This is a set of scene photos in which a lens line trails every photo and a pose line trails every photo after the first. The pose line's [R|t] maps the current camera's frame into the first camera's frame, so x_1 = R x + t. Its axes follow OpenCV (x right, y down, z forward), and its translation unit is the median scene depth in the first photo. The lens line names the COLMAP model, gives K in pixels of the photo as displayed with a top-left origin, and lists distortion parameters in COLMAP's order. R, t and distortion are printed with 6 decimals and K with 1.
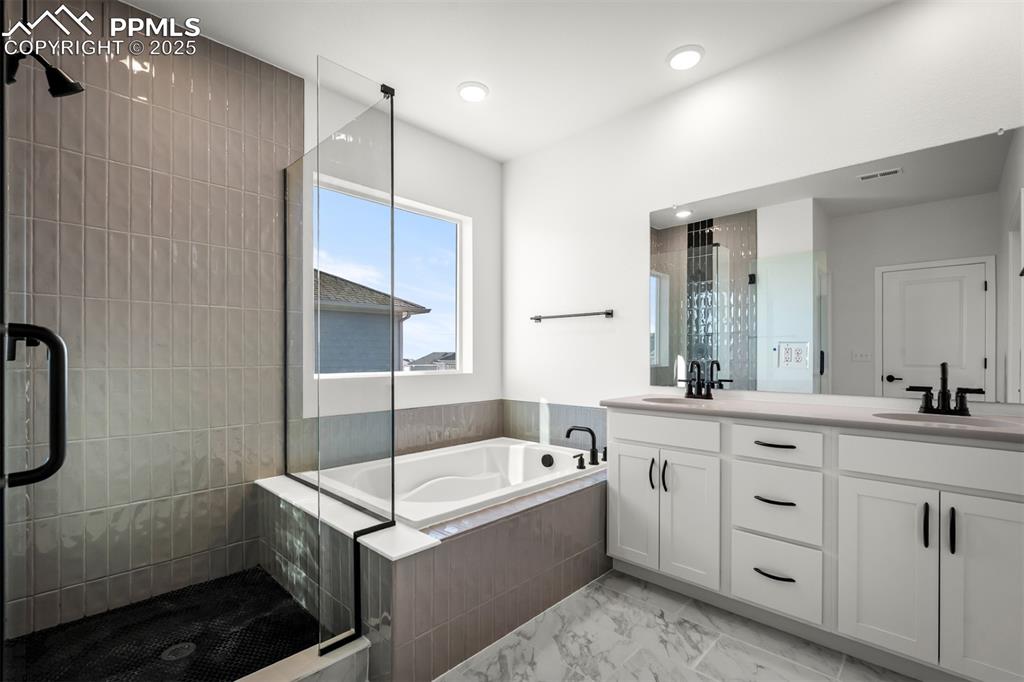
lens RADIAL K [[465.6, 0, 511.7], [0, 465.6, 352.7], [0, 0, 1]] dist [-0.002033, -0.000373]
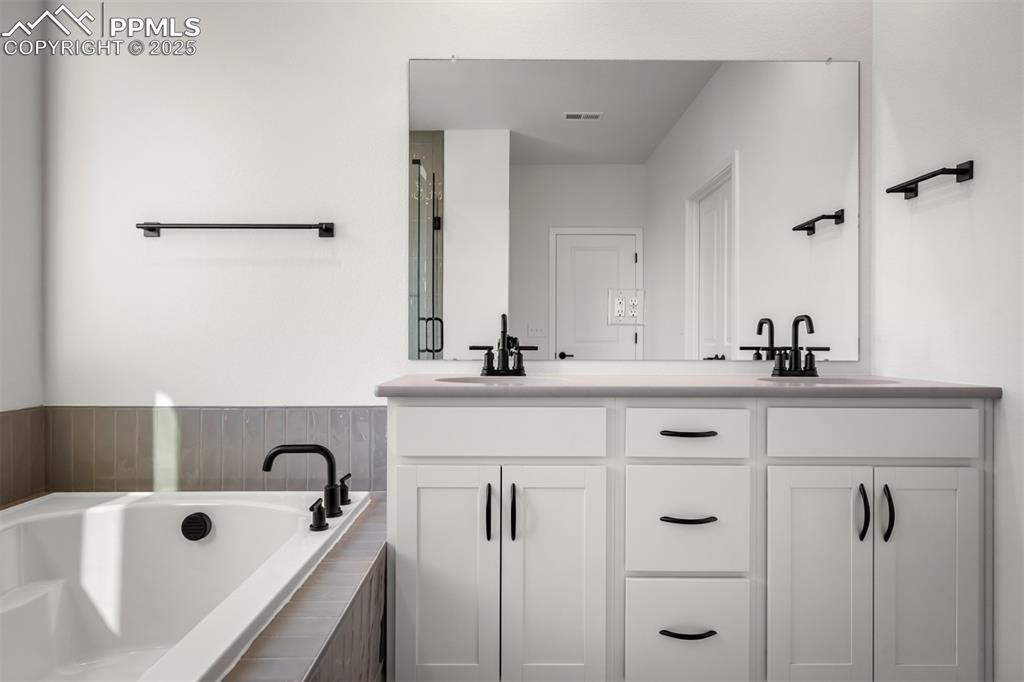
lens RADIAL K [[611.4, 0, 512.0], [0, 611.4, 341.0], [0, 0, 1]] dist [0.007192, 0.000619]
pose [[0.716780, -0.000767, 0.697299, -0.147398], [-0.005805, 0.999958, 0.007067, 0.043955], [-0.697275, -0.009113, 0.716746, 0.385890]]
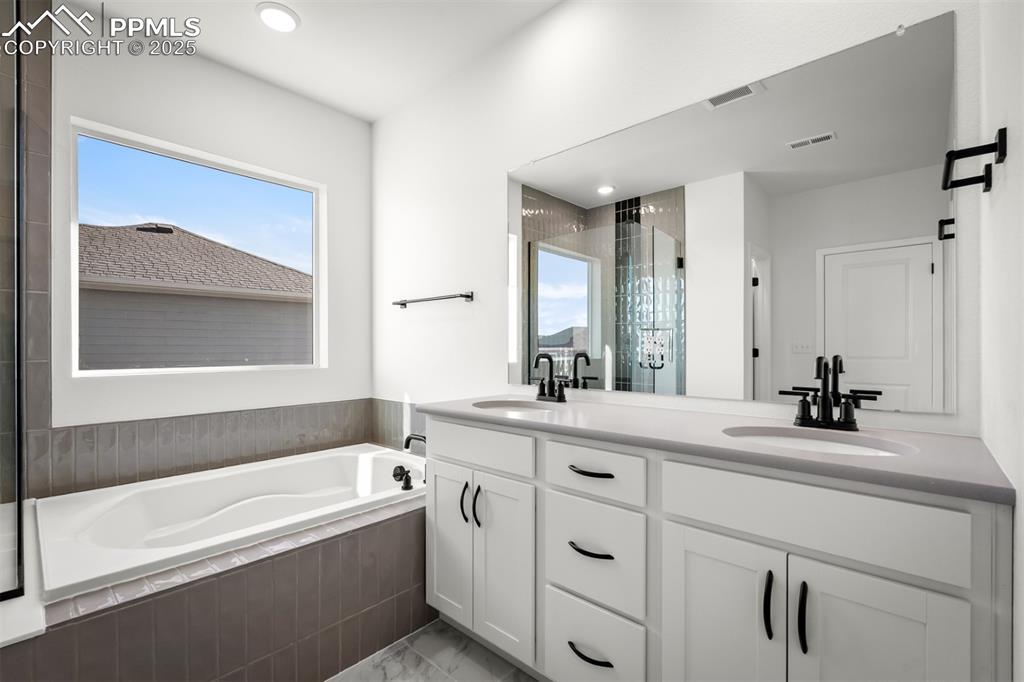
lens RADIAL K [[458.1, 0, 505.4], [0, 458.1, 344.8], [0, 0, 1]] dist [-0.000135, -0.000204]
pose [[0.999879, -0.001725, 0.015442, 0.293688], [0.001715, 0.999998, 0.000605, 0.002254], [-0.015443, -0.000579, 0.999881, 0.207538]]
